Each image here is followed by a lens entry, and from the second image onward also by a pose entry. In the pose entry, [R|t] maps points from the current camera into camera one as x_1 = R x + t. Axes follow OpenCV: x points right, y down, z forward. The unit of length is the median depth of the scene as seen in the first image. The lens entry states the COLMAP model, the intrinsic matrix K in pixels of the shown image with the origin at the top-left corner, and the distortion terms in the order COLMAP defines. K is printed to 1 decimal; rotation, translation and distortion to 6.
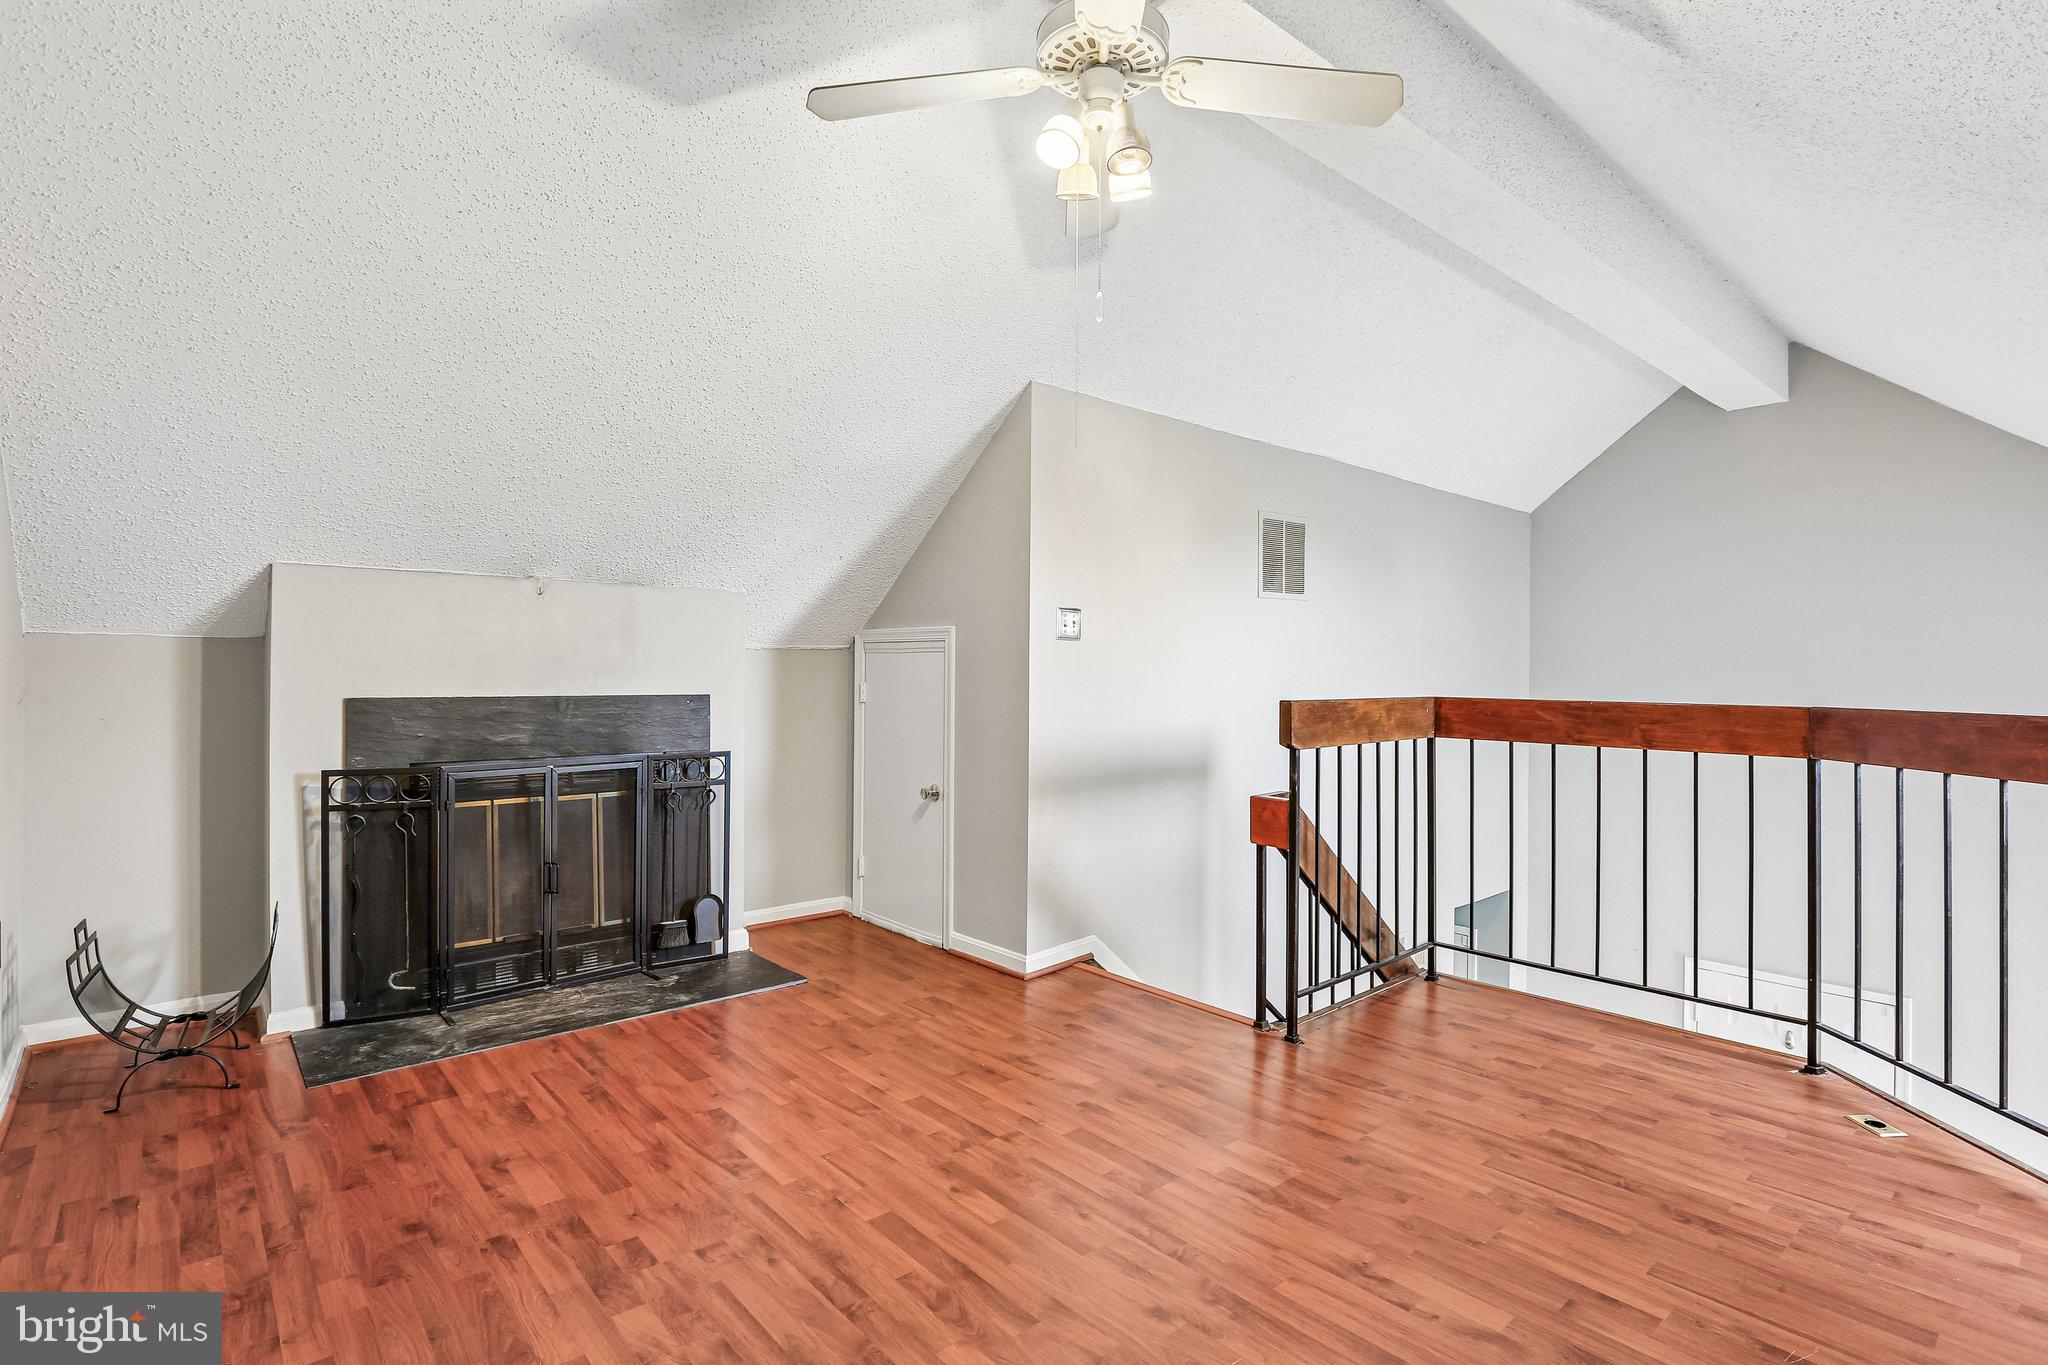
lens RADIAL K [[991.8, 0, 1018.8], [0, 991.8, 675.1], [0, 0, 1]] dist [-0.047542, 0.016243]
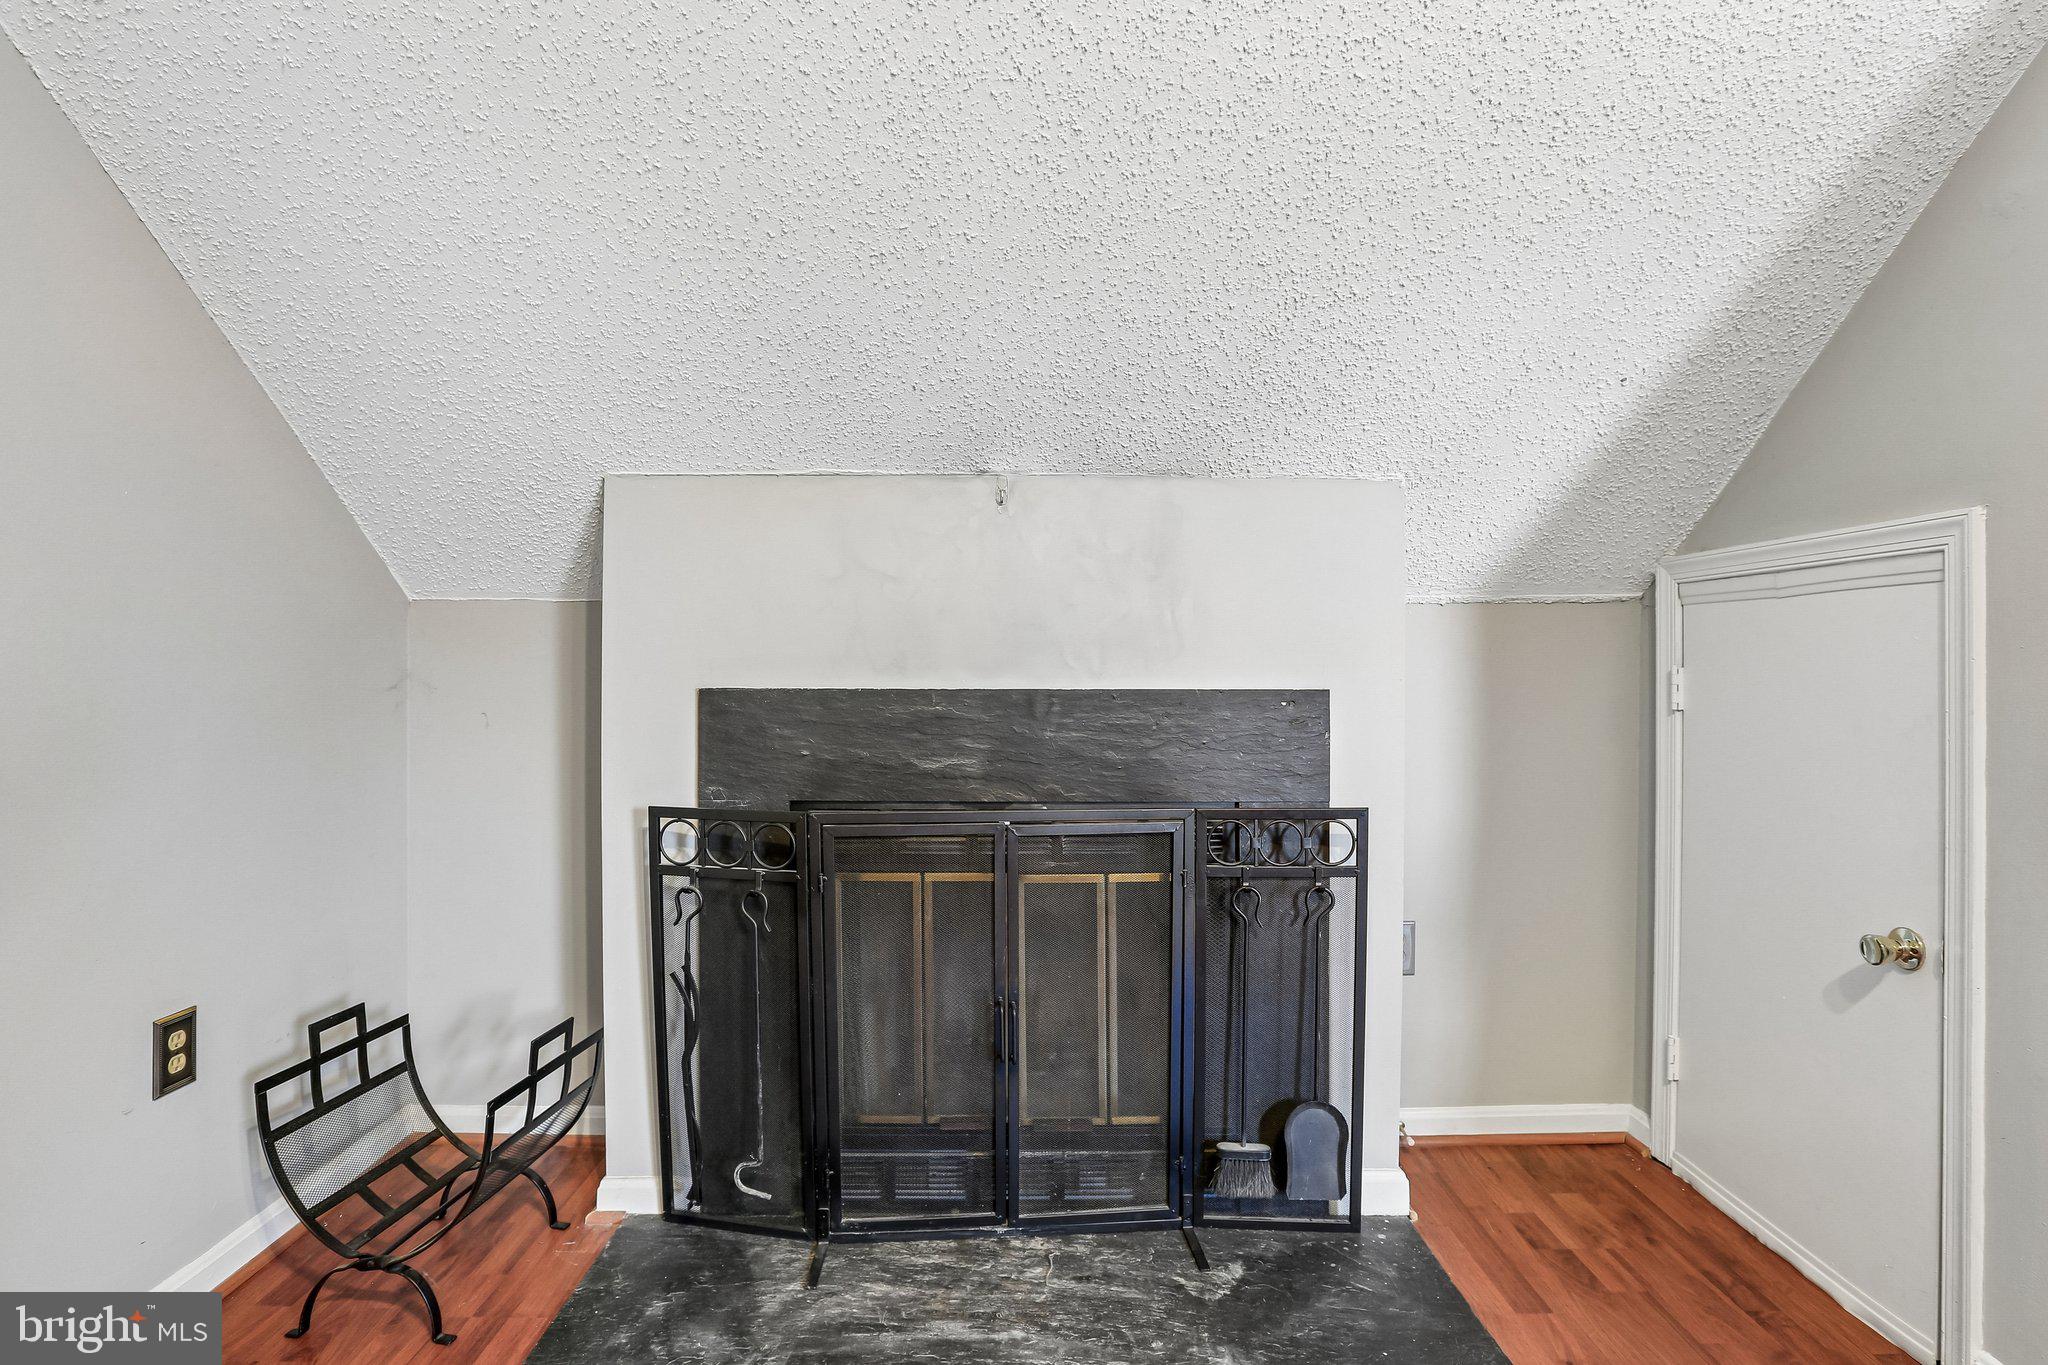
lens RADIAL K [[991.8, 0, 1018.8], [0, 991.8, 675.1], [0, 0, 1]] dist [-0.047542, 0.016243]
pose [[0.751299, -0.003248, -0.659954, -0.121658], [0.001991, 0.999994, -0.002654, 0.015609], [0.659959, 0.000679, 0.751301, 0.616385]]
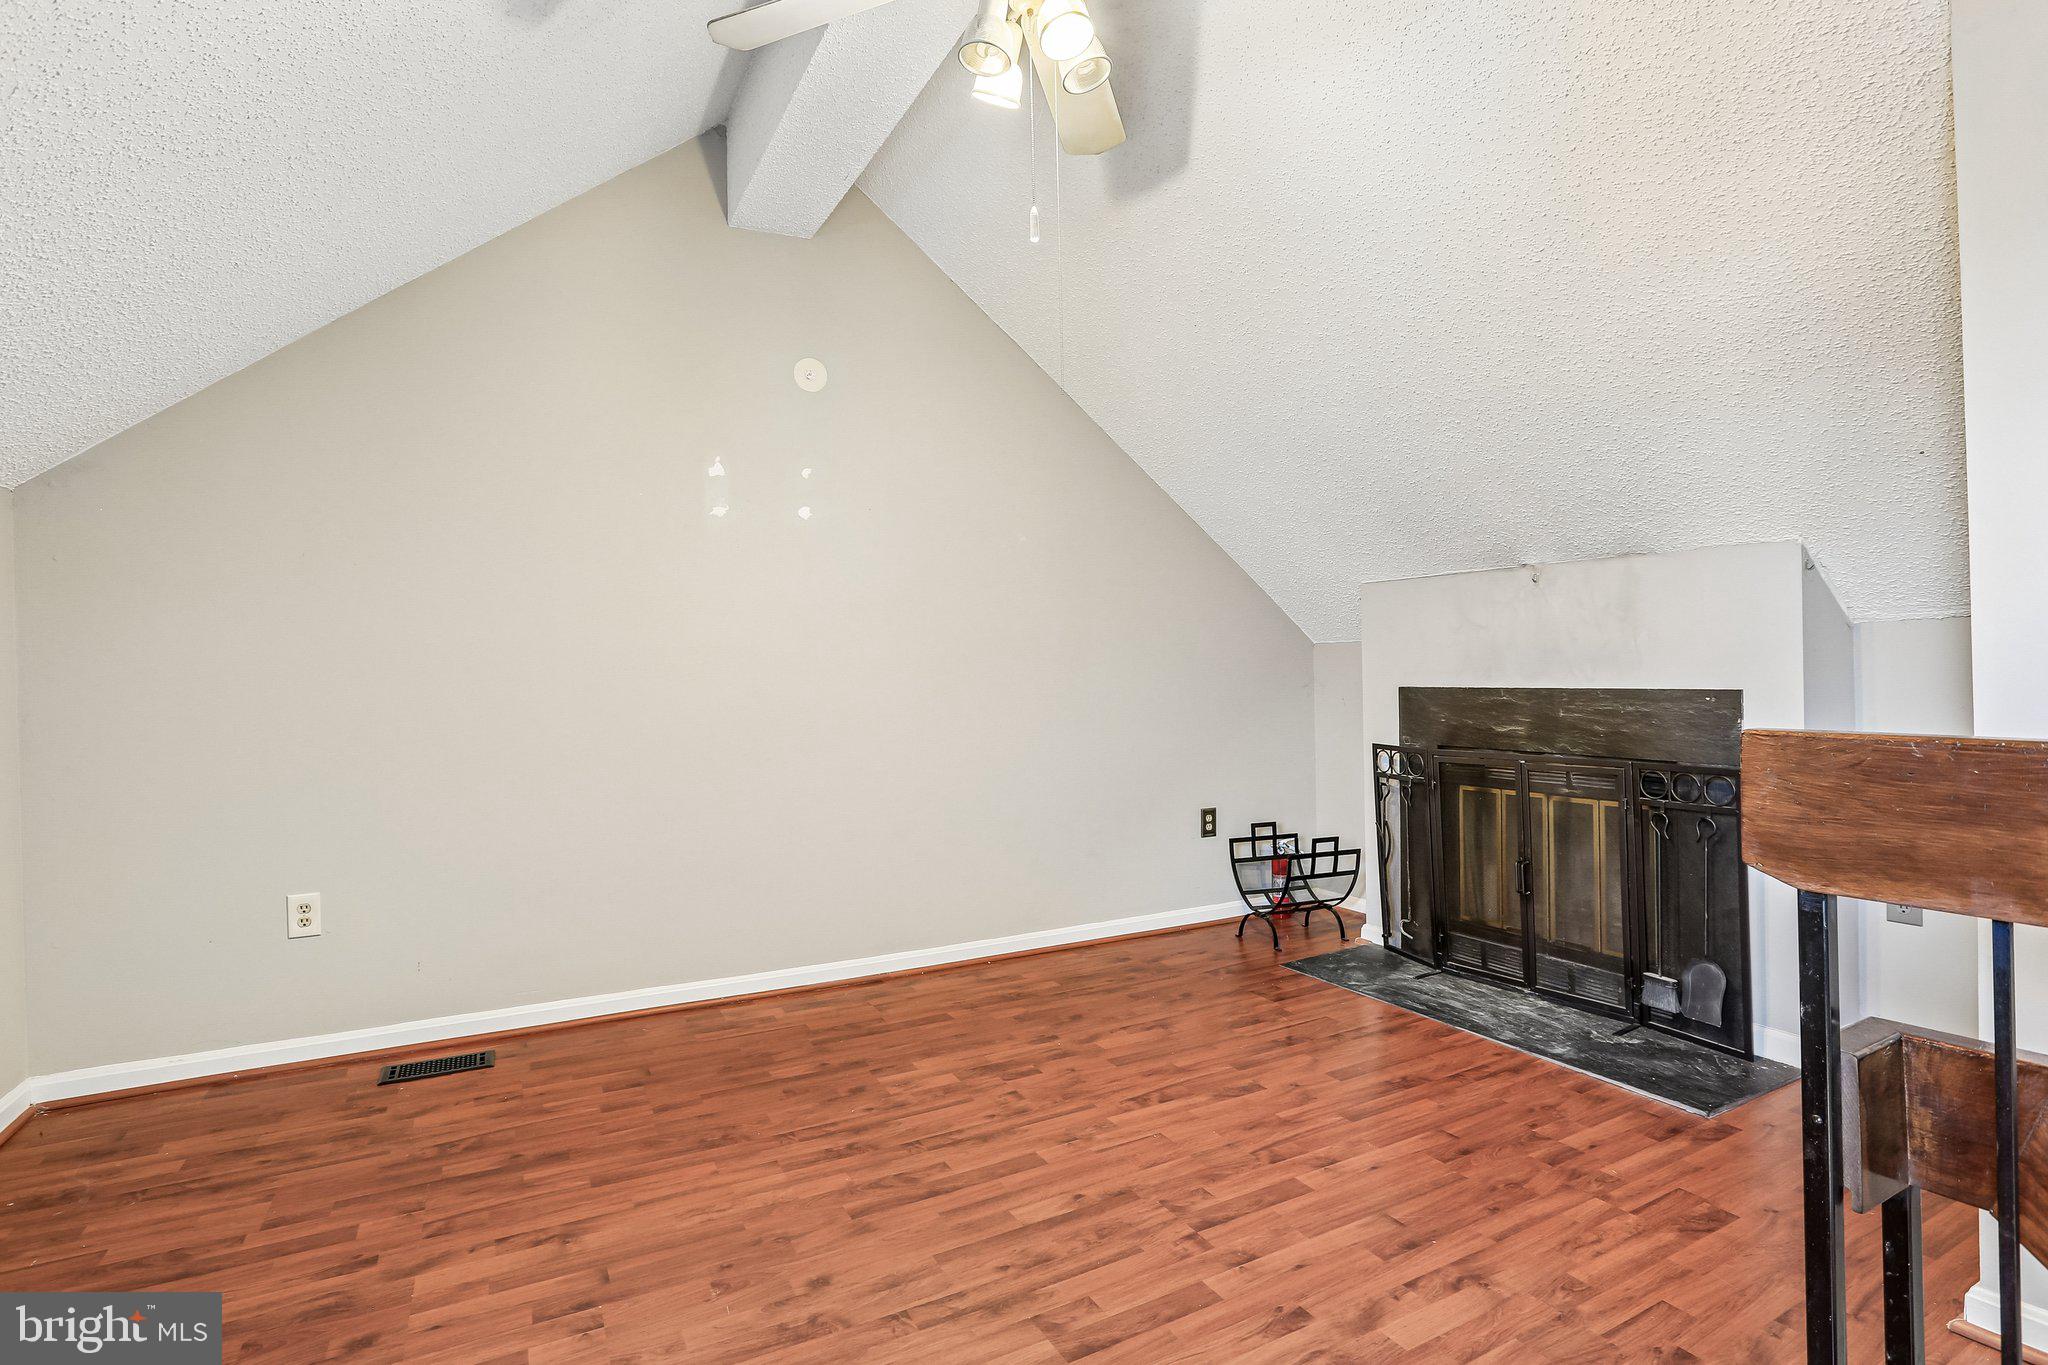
lens RADIAL K [[1011.9, 0, 1045.0], [0, 1011.9, 691.7], [0, 0, 1]] dist [-0.011063, 0.008767]
pose [[-0.208010, 0.018339, -0.977955, 0.597314], [0.015389, 0.999762, 0.015475, 0.002449], [0.978006, -0.011830, -0.208243, 0.766293]]
